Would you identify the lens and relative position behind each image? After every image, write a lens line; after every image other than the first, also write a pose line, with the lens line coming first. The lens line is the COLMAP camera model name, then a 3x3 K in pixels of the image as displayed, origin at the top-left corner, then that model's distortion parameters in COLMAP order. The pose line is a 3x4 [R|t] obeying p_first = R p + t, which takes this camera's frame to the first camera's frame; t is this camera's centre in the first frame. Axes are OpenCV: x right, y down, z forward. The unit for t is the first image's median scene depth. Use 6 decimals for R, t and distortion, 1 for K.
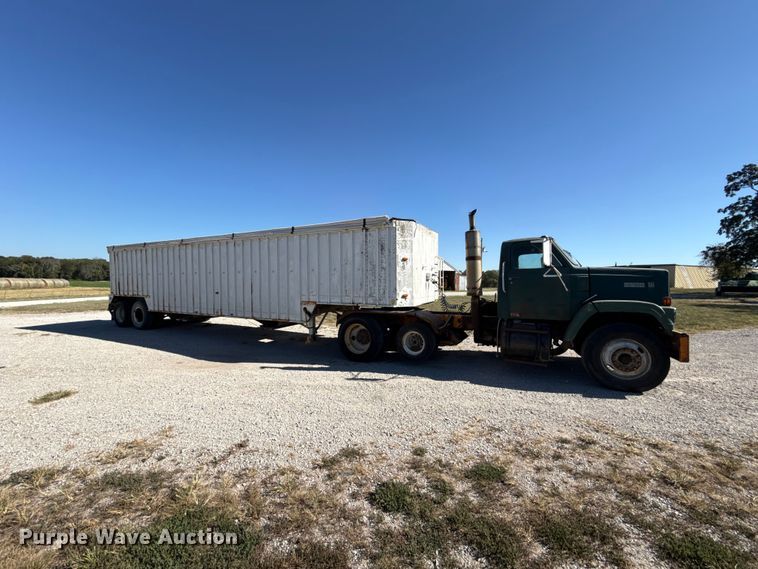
lens RADIAL K [[294.6, 0, 378.5], [0, 294.6, 288.1], [0, 0, 1]] dist [-0.007490, 0.000113]
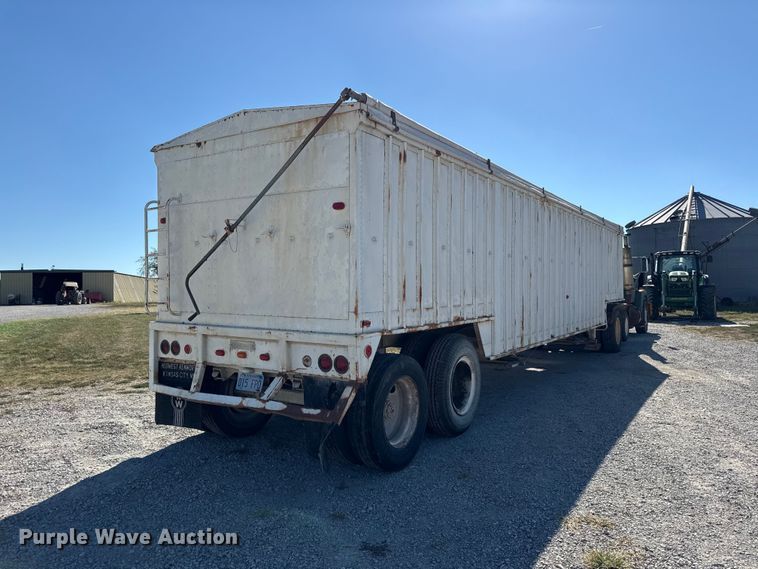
lens RADIAL K [[539.5, 0, 384.2], [0, 539.5, 286.6], [0, 0, 1]] dist [0.101424, -0.162759]
pose [[0.122910, 0.001640, 0.992417, -2.258048], [0.035196, 0.999362, -0.006011, -0.014715], [-0.991794, 0.035667, 0.122774, 1.627977]]
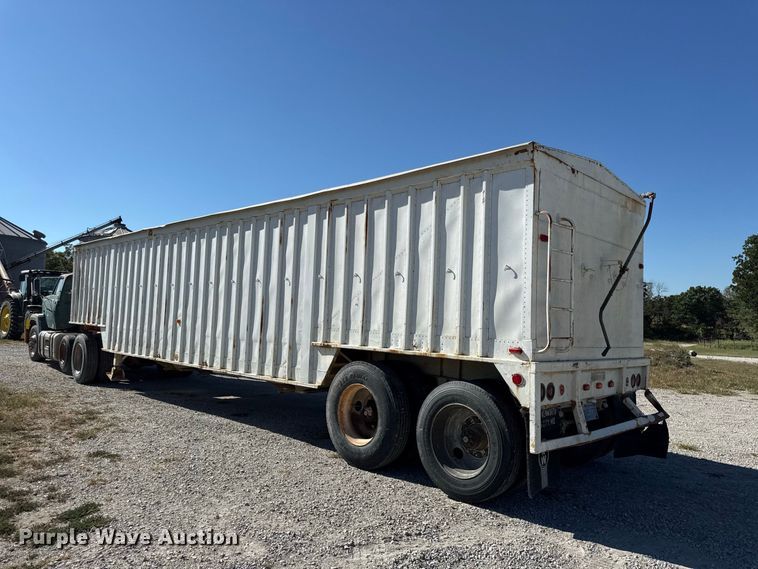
lens RADIAL K [[530.0, 0, 393.4], [0, 530.0, 283.5], [0, 0, 1]] dist [0.102675, -0.146371]
pose [[-0.952326, -0.010413, 0.304904, -1.481284], [-0.022772, 0.999056, -0.037007, -0.046066], [-0.304231, -0.042186, -0.951664, 2.781314]]
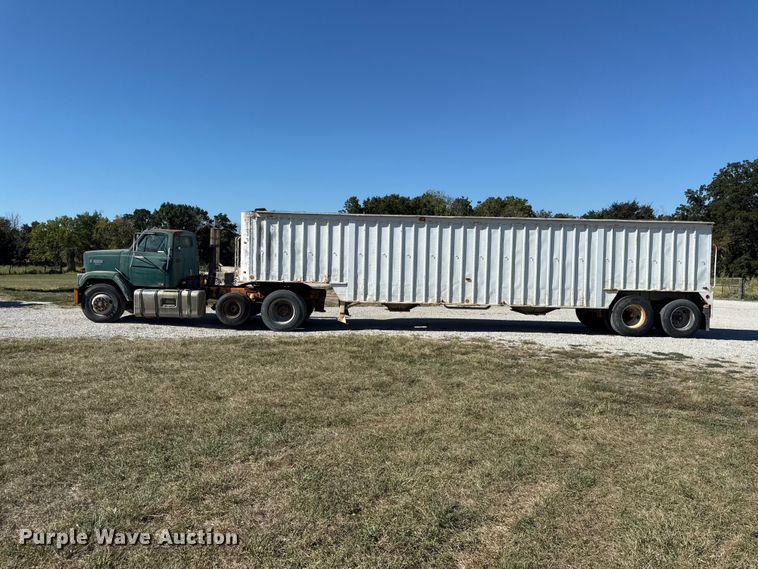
lens RADIAL K [[533.0, 0, 380.7], [0, 533.0, 280.9], [0, 0, 1]] dist [0.099907, -0.163628]
pose [[-0.885588, -0.007232, -0.464415, 0.750577], [-0.038358, 0.997602, 0.057611, -0.093155], [0.462884, 0.068833, -0.883742, 3.410840]]
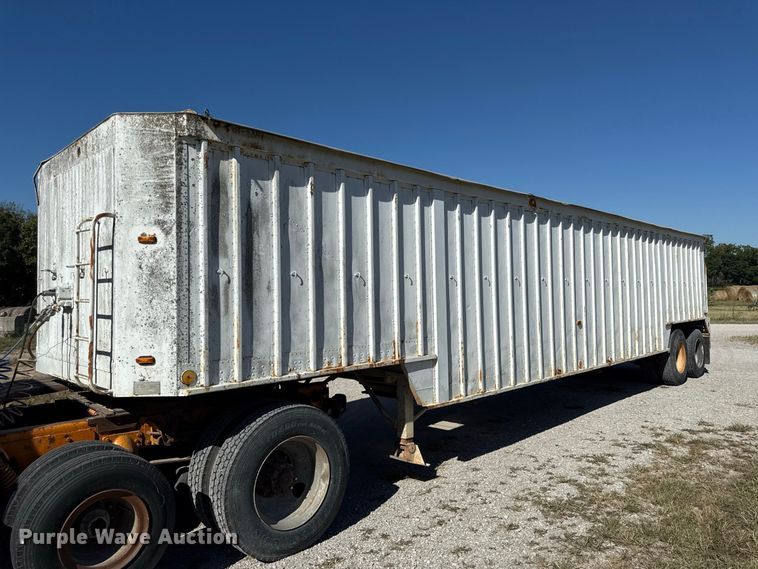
lens RADIAL K [[539.5, 0, 384.2], [0, 539.5, 286.6], [0, 0, 1]] dist [0.101424, -0.162759]
pose [[-0.313731, -0.011454, -0.949443, 0.671038], [-0.010765, 0.999906, -0.008505, -0.053083], [0.949451, 0.007552, -0.313825, 1.633937]]
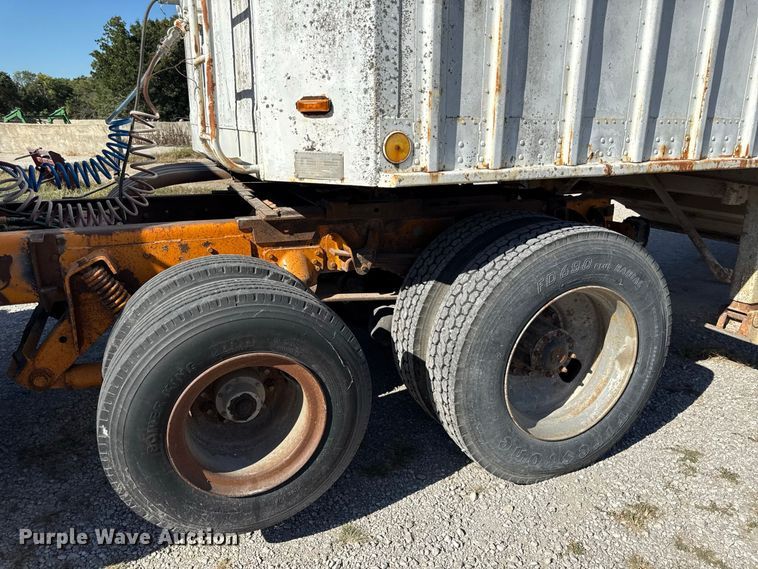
lens RADIAL K [[533.0, 0, 380.7], [0, 533.0, 280.9], [0, 0, 1]] dist [0.099907, -0.163628]
pose [[-0.625232, 0.220922, -0.748517, 0.421494], [-0.023485, 0.953338, 0.300991, 0.018821], [0.780085, 0.205768, -0.590869, 1.433866]]
